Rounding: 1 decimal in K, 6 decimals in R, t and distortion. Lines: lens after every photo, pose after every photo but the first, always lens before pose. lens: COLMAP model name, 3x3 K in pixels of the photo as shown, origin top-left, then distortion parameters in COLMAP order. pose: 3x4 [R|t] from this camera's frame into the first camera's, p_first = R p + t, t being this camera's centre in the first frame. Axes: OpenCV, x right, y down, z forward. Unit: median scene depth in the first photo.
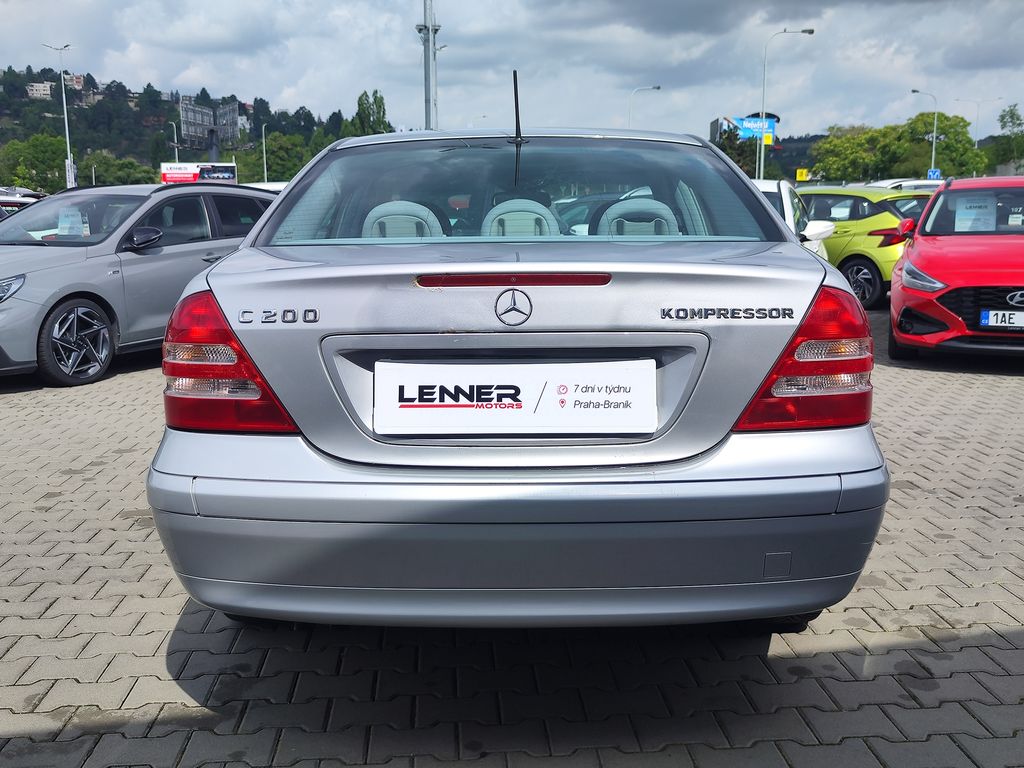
lens RADIAL K [[1054.0, 0, 535.4], [0, 1054.0, 382.4], [0, 0, 1]] dist [0.015088, 0.001883]
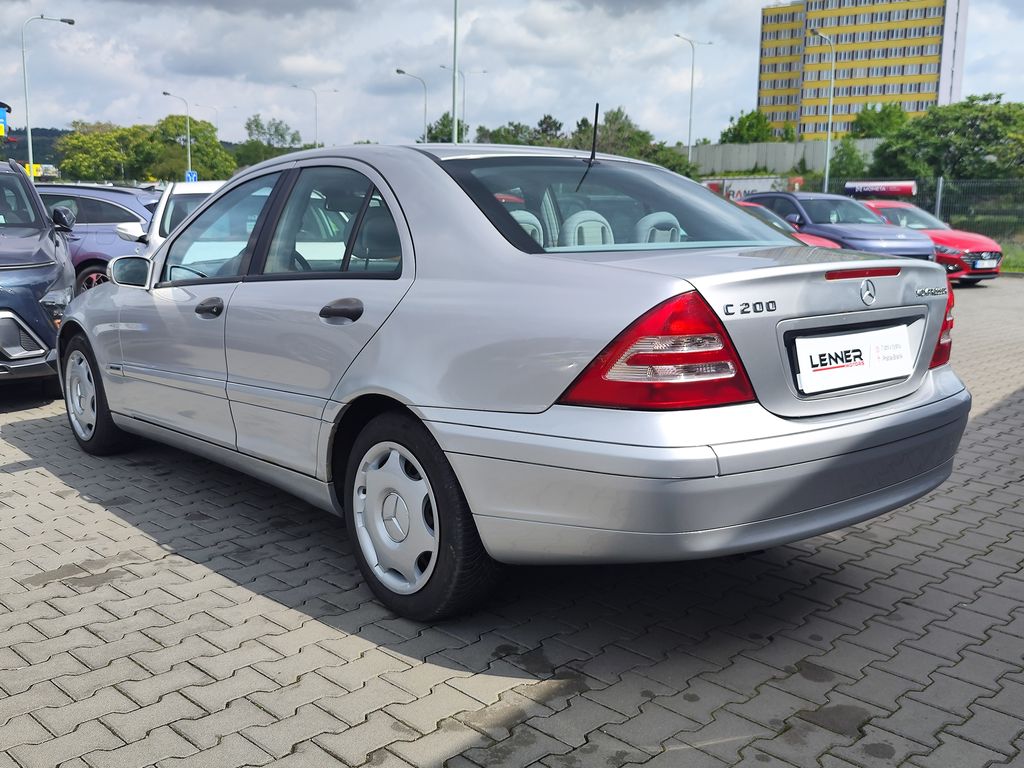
lens RADIAL K [[1054.0, 0, 535.4], [0, 1054.0, 382.4], [0, 0, 1]] dist [0.015088, 0.001883]
pose [[0.723929, -0.093661, 0.683487, -1.110402], [0.093161, 0.994938, 0.037666, -0.039251], [-0.683555, 0.036407, 0.728990, 0.230629]]
